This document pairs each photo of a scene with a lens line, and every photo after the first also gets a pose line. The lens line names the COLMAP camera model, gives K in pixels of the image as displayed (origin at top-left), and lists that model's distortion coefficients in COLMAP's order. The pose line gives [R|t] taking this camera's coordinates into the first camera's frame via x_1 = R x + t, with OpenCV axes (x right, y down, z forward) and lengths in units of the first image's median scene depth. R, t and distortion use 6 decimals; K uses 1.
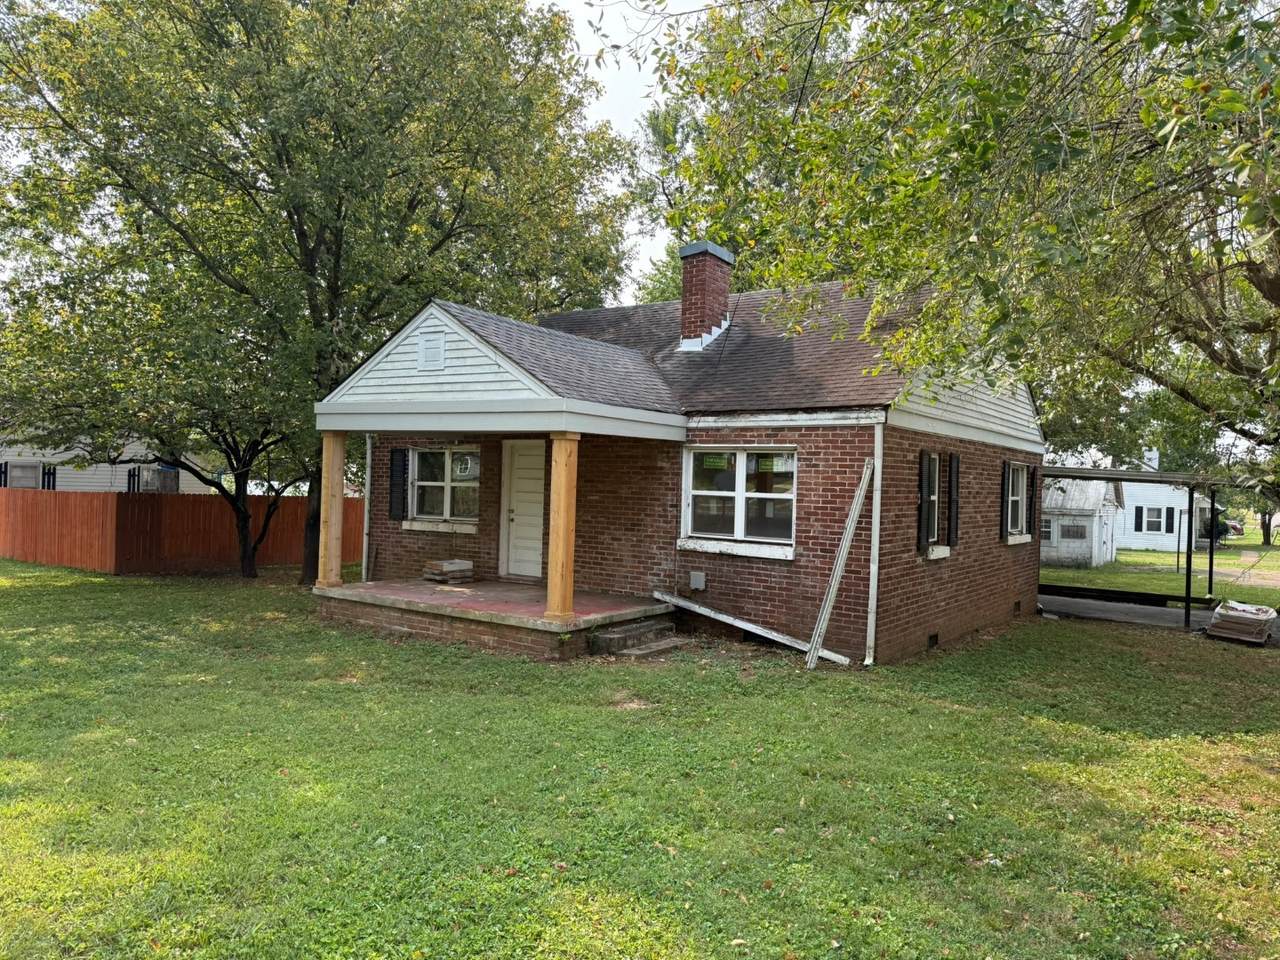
lens RADIAL K [[898.3, 0, 640.7], [0, 898.3, 479.0], [0, 0, 1]] dist [0.055177, -0.005738]
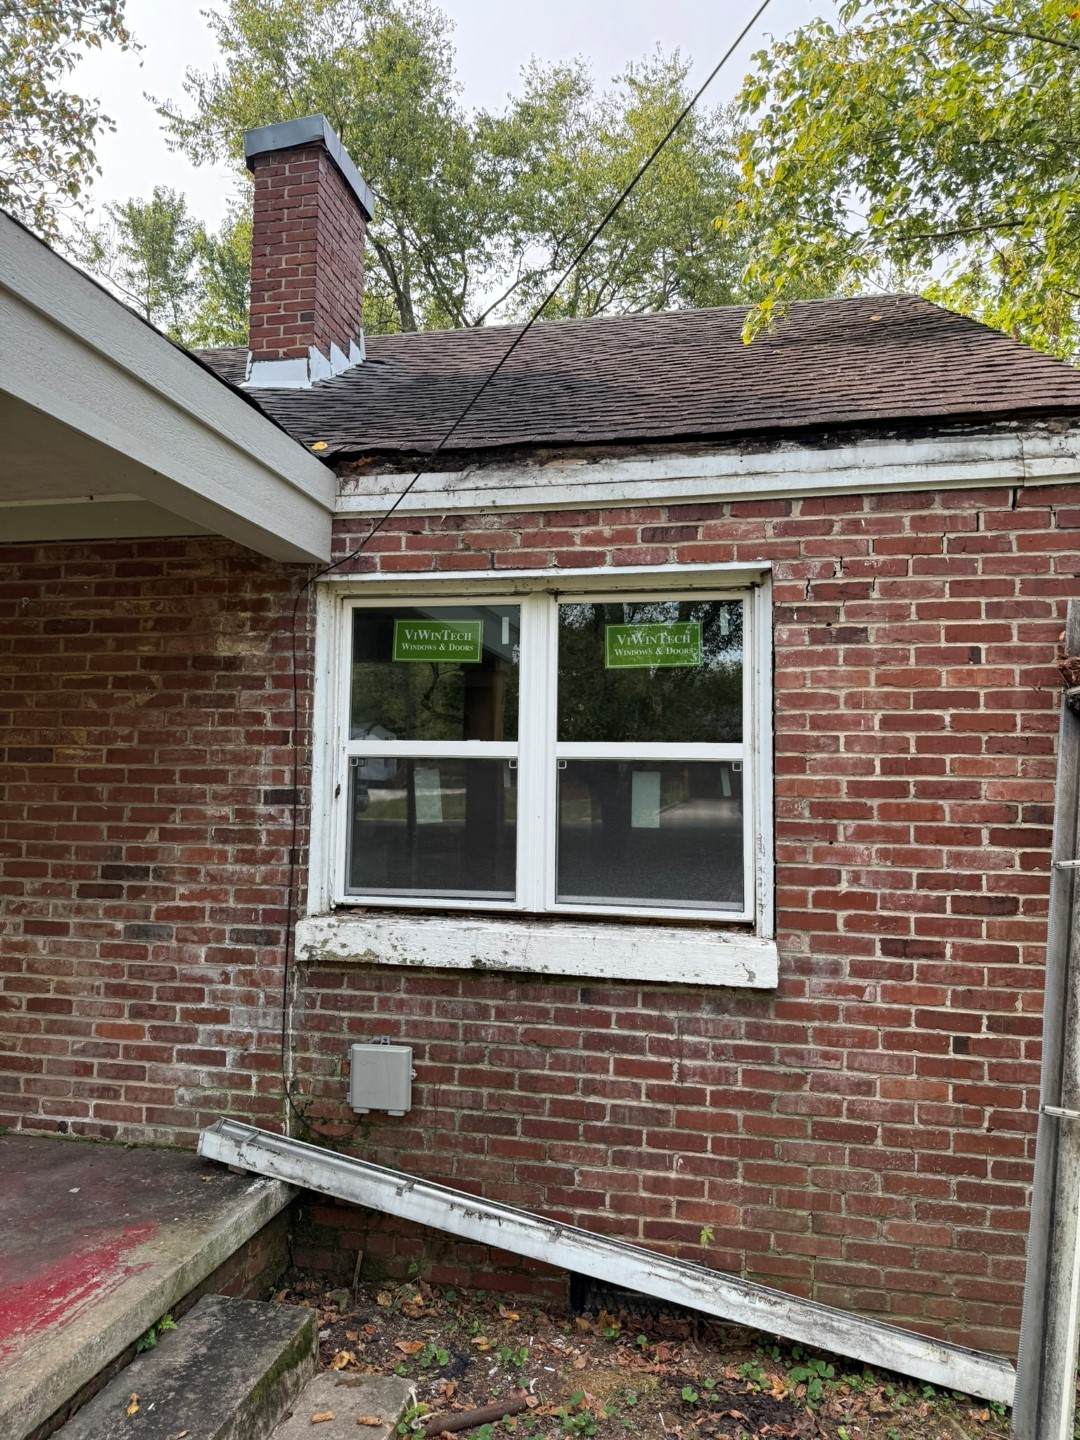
lens RADIAL K [[1010.6, 0, 555.9], [0, 1010.6, 686.0], [0, 0, 1]] dist [0.055177, -0.005738]
pose [[0.914891, 0.011178, 0.403546, -0.012926], [0.017529, 0.997574, -0.067372, 0.018944], [-0.403320, 0.068711, 0.912476, 0.709021]]
